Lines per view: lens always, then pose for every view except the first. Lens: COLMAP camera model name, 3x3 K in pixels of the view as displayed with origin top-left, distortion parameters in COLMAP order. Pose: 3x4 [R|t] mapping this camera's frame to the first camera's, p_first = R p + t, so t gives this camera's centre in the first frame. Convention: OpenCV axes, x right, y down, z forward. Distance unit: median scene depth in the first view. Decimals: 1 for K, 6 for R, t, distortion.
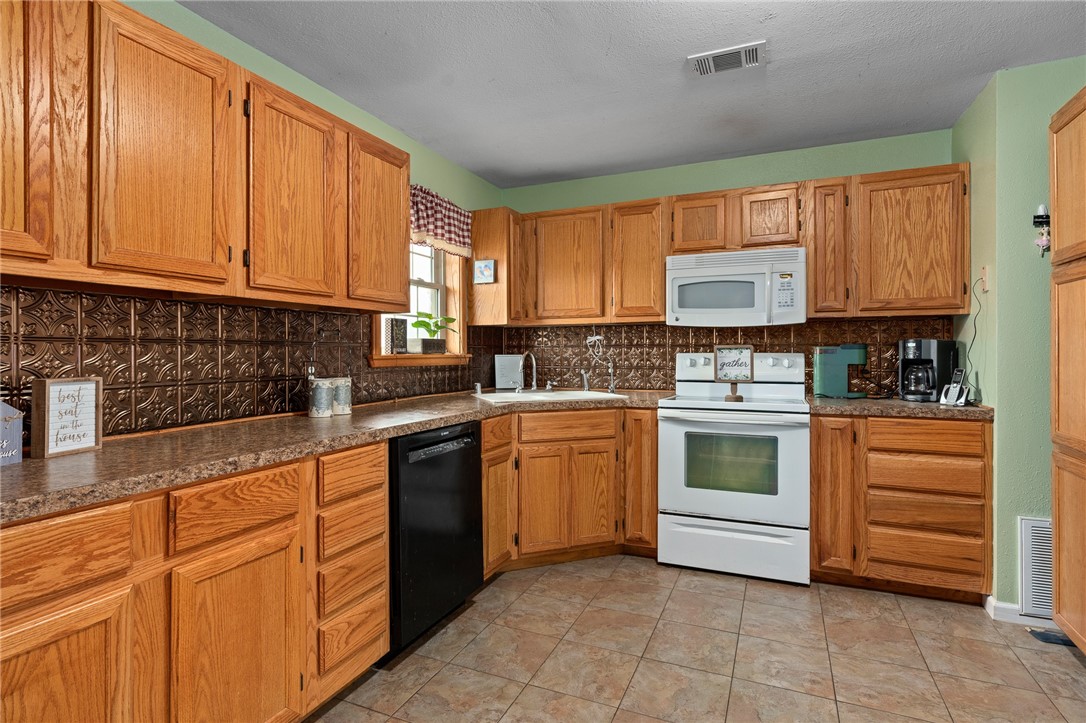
lens RADIAL K [[551.1, 0, 537.2], [0, 551.1, 353.5], [0, 0, 1]] dist [-0.002904, 0.000050]
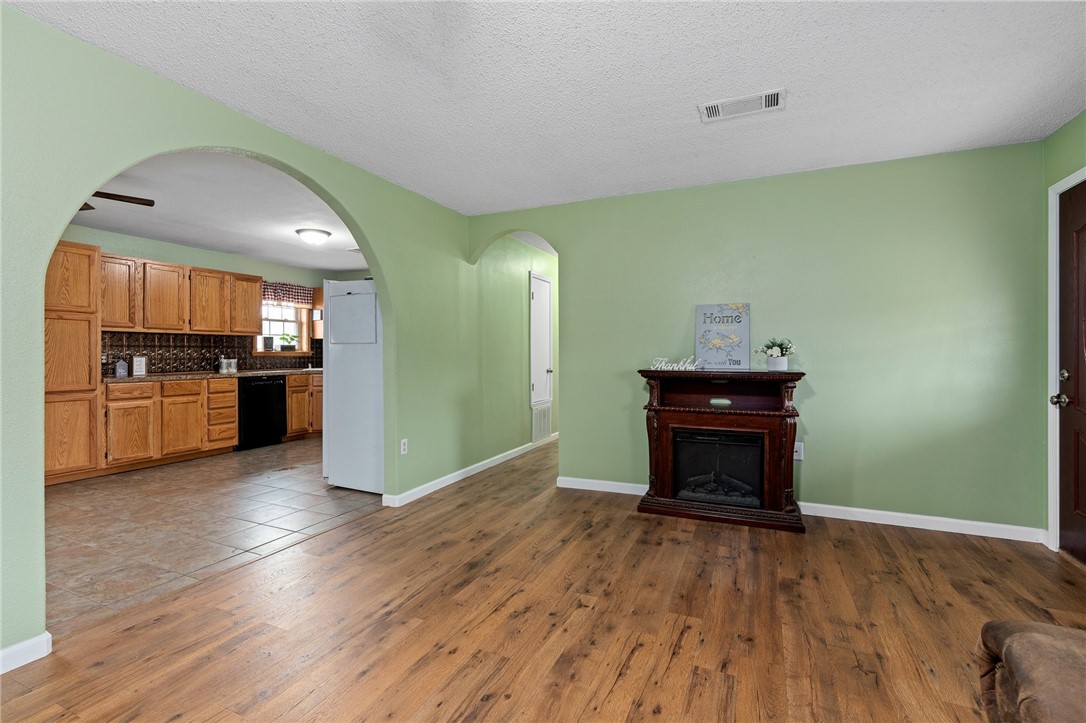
lens RADIAL K [[493.7, 0, 541.8], [0, 493.7, 356.4], [0, 0, 1]] dist [-0.012820, 0.004554]
pose [[0.999977, 0.001080, -0.006718, 1.094289], [-0.001049, 0.999989, 0.004593, 0.014604], [0.006723, -0.004586, 0.999967, -1.325148]]
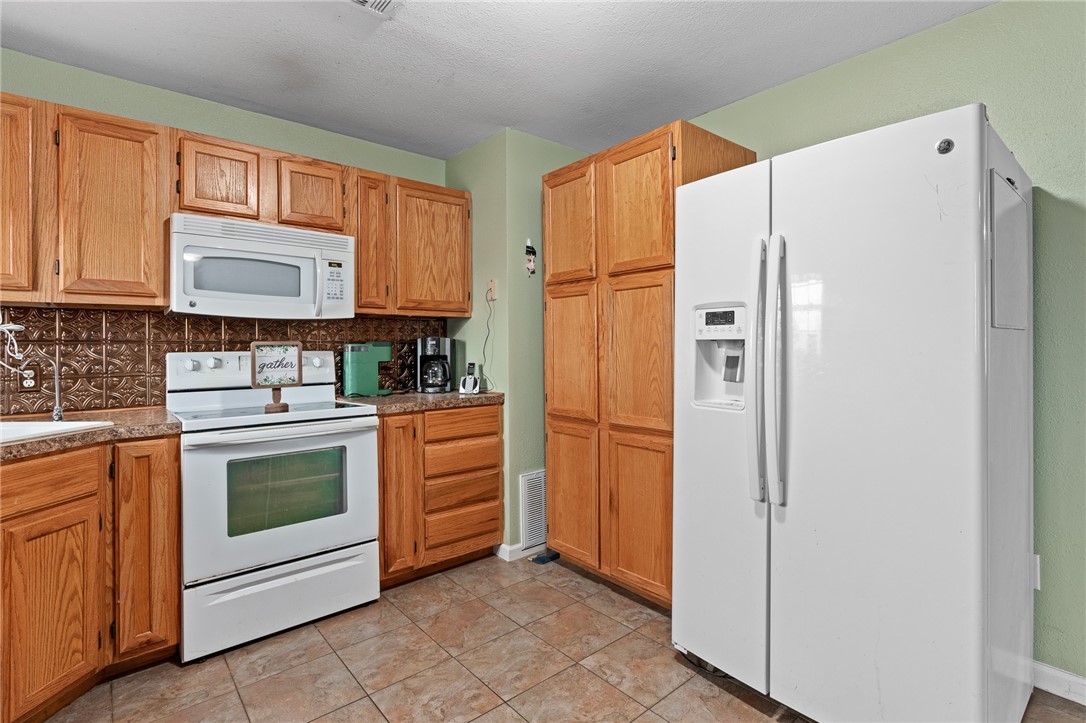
lens RADIAL K [[522.0, 0, 545.4], [0, 522.0, 344.6], [0, 0, 1]] dist [-0.002114, 0.000396]
pose [[0.431205, 0.003488, 0.902247, -0.184415], [0.009763, 0.999916, -0.008532, -0.000458], [-0.902201, 0.012488, 0.431135, 0.357652]]
